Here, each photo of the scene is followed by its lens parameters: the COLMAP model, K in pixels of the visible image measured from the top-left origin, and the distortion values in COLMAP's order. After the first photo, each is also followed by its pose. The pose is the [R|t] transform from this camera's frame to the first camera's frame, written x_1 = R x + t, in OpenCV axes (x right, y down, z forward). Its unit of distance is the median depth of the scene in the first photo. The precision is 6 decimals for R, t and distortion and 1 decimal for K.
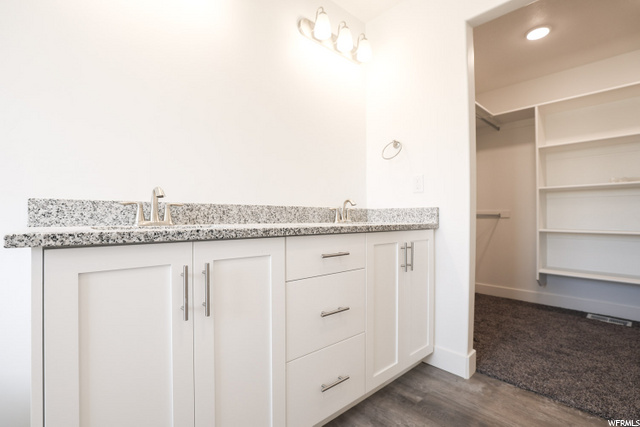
lens RADIAL K [[275.6, 0, 320.0], [0, 275.6, 213.5], [0, 0, 1]] dist [-0.016526, 0.000418]
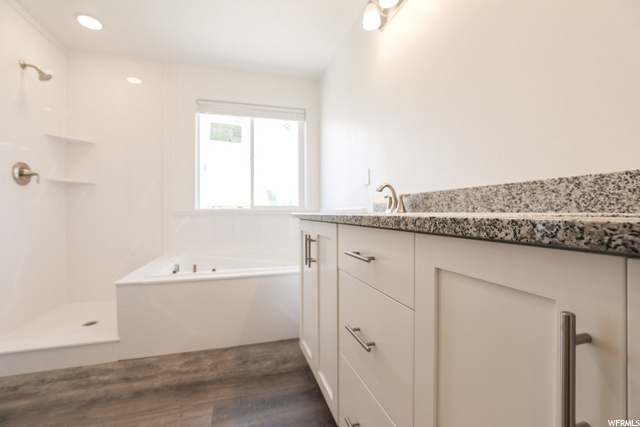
lens RADIAL K [[275.6, 0, 320.0], [0, 275.6, 213.5], [0, 0, 1]] dist [-0.016526, 0.000418]
pose [[-0.412816, 0.010536, -0.910753, 0.557232], [0.023556, 0.999722, 0.000888, 0.028579], [0.910510, -0.021087, -0.412950, 0.886528]]
